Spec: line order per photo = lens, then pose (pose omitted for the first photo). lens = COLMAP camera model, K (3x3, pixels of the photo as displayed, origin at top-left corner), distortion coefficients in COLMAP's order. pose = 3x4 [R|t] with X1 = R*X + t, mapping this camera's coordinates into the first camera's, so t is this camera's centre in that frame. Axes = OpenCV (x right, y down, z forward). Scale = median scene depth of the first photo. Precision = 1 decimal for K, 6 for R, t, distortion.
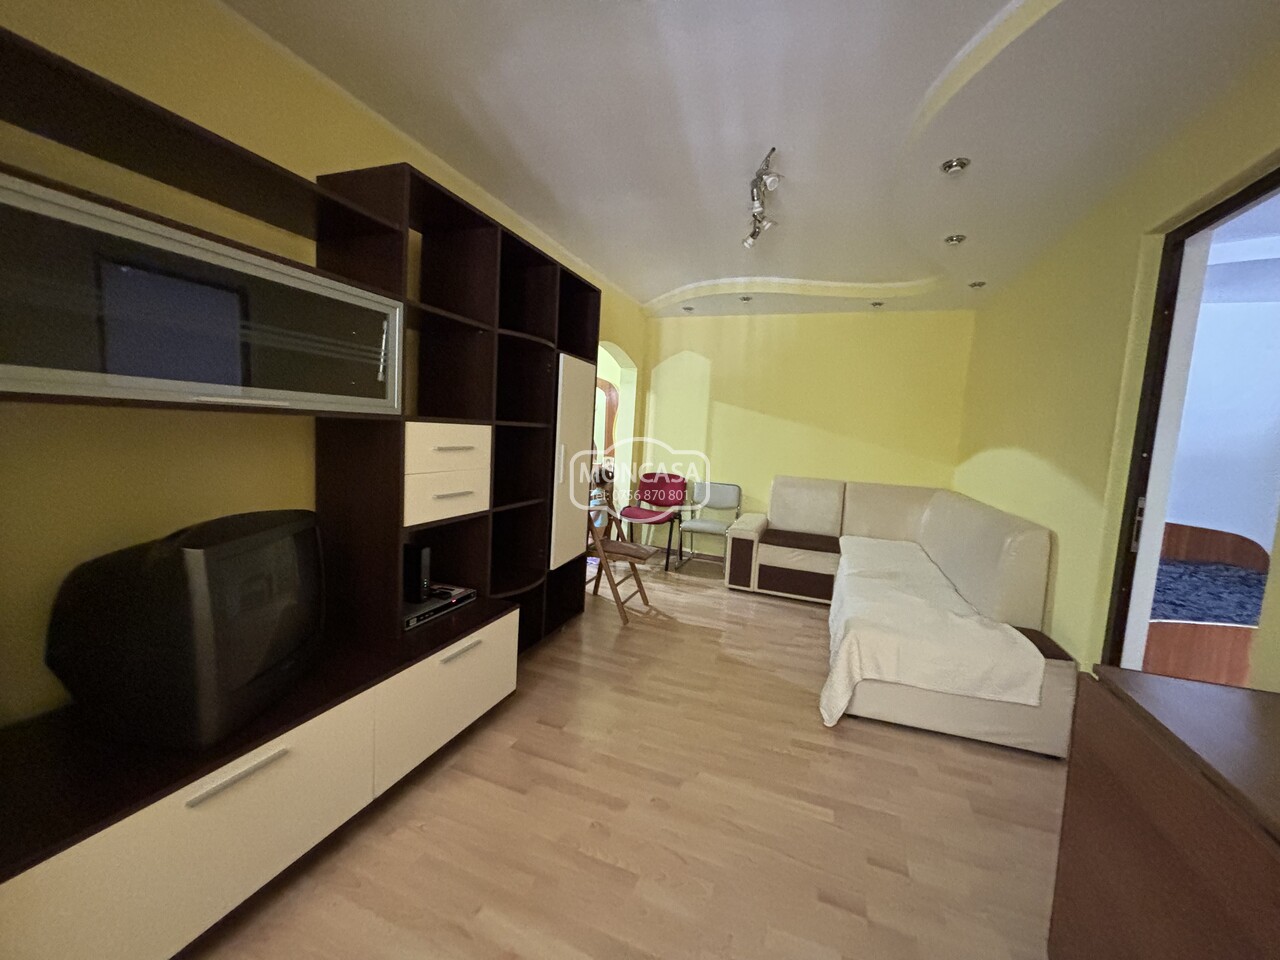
lens RADIAL K [[521.7, 0, 640.0], [0, 521.7, 480.0], [0, 0, 1]] dist [0.008134, 0.000194]
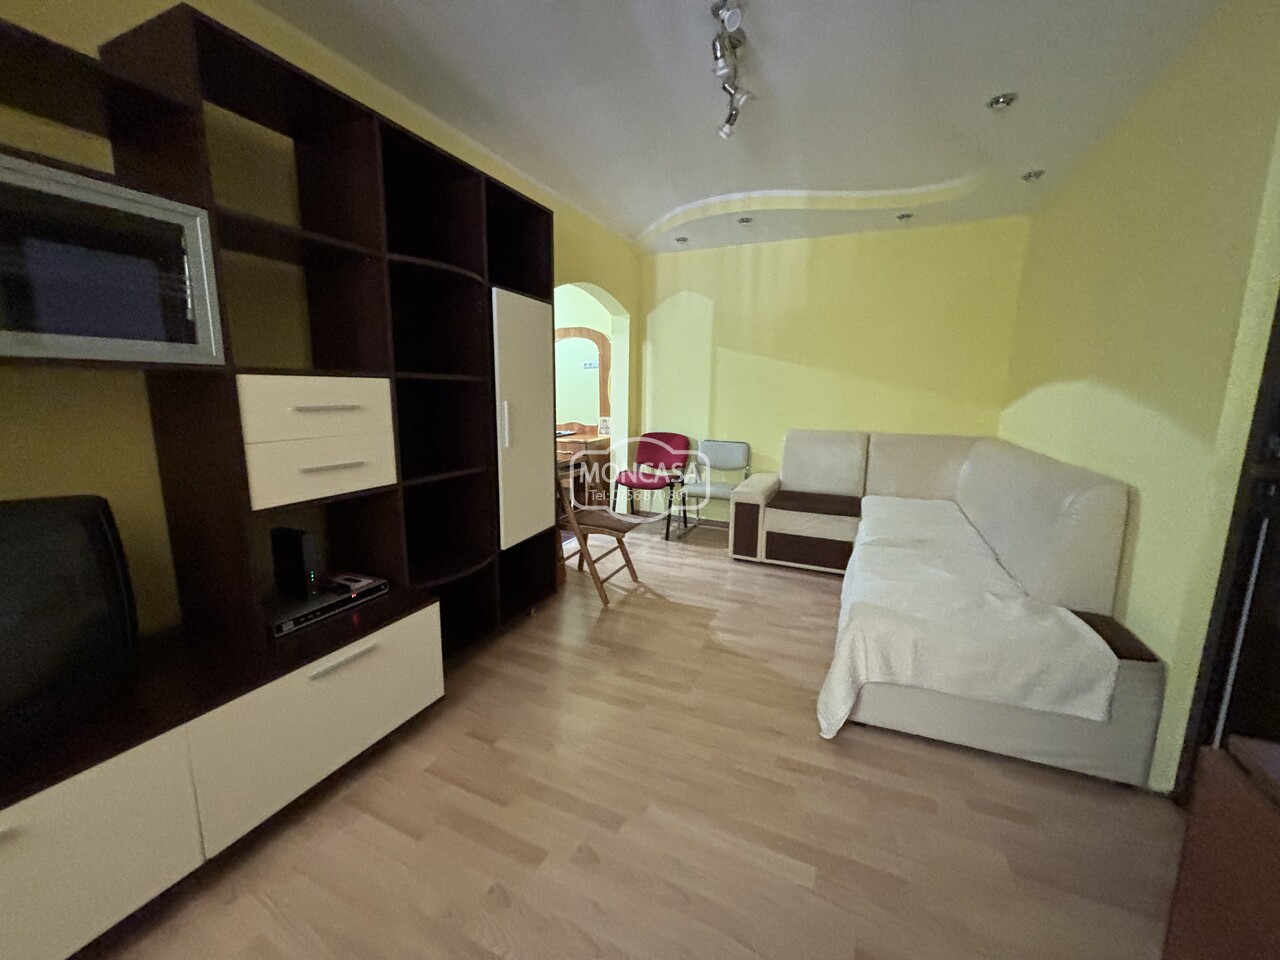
lens RADIAL K [[521.7, 0, 640.0], [0, 521.7, 480.0], [0, 0, 1]] dist [0.008134, 0.000194]
pose [[0.996702, -0.034162, -0.073607, 0.121631], [0.039387, 0.996717, 0.070741, 0.007310], [0.070949, -0.073407, 0.994775, 0.172979]]
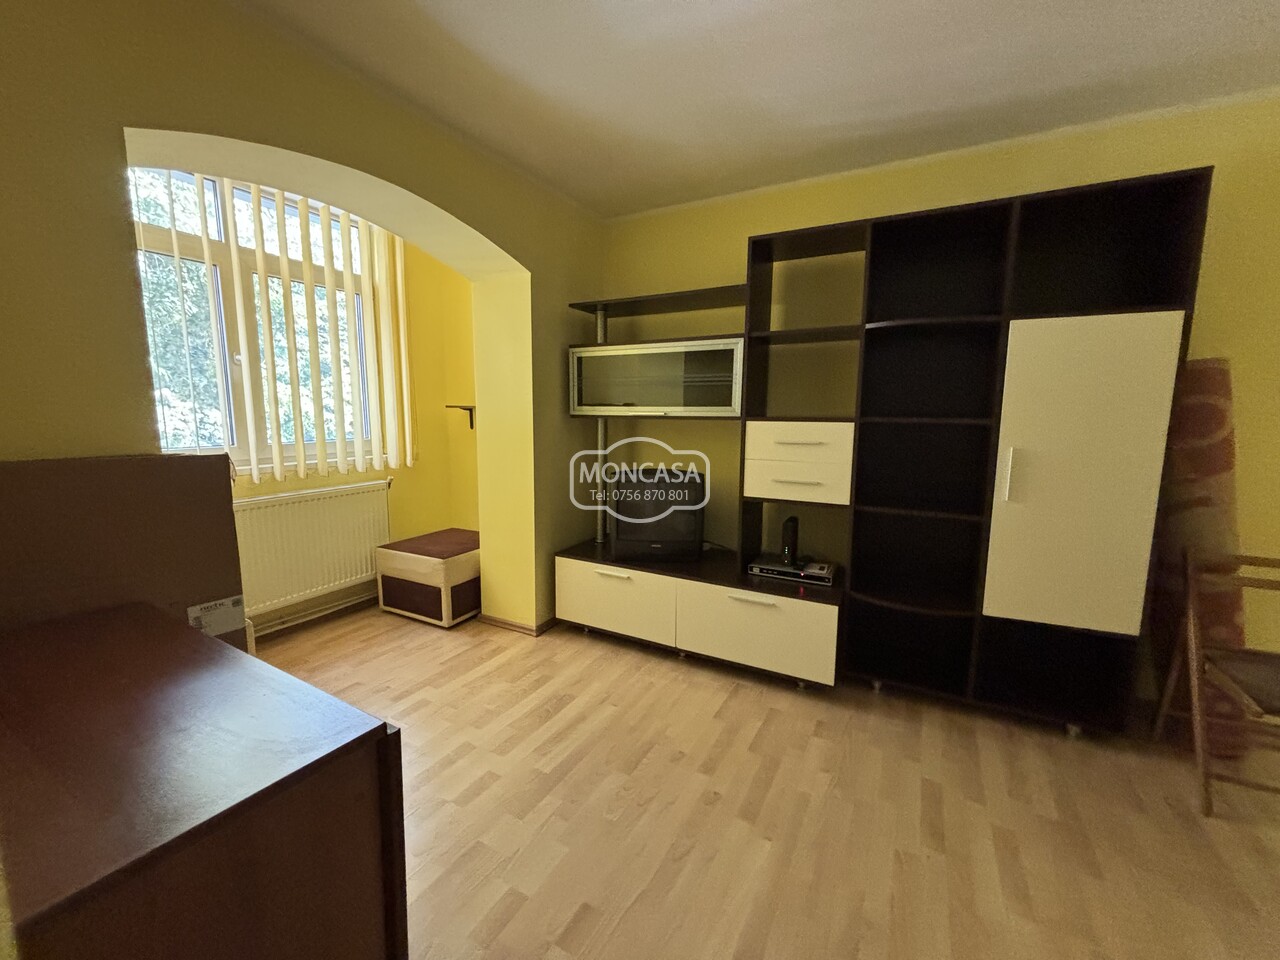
lens RADIAL K [[521.7, 0, 640.0], [0, 521.7, 480.0], [0, 0, 1]] dist [0.008134, 0.000194]
pose [[-0.140947, 0.072824, -0.987335, 0.629713], [-0.110880, 0.989855, 0.088838, -0.030135], [0.983788, 0.121997, -0.131442, 0.587954]]
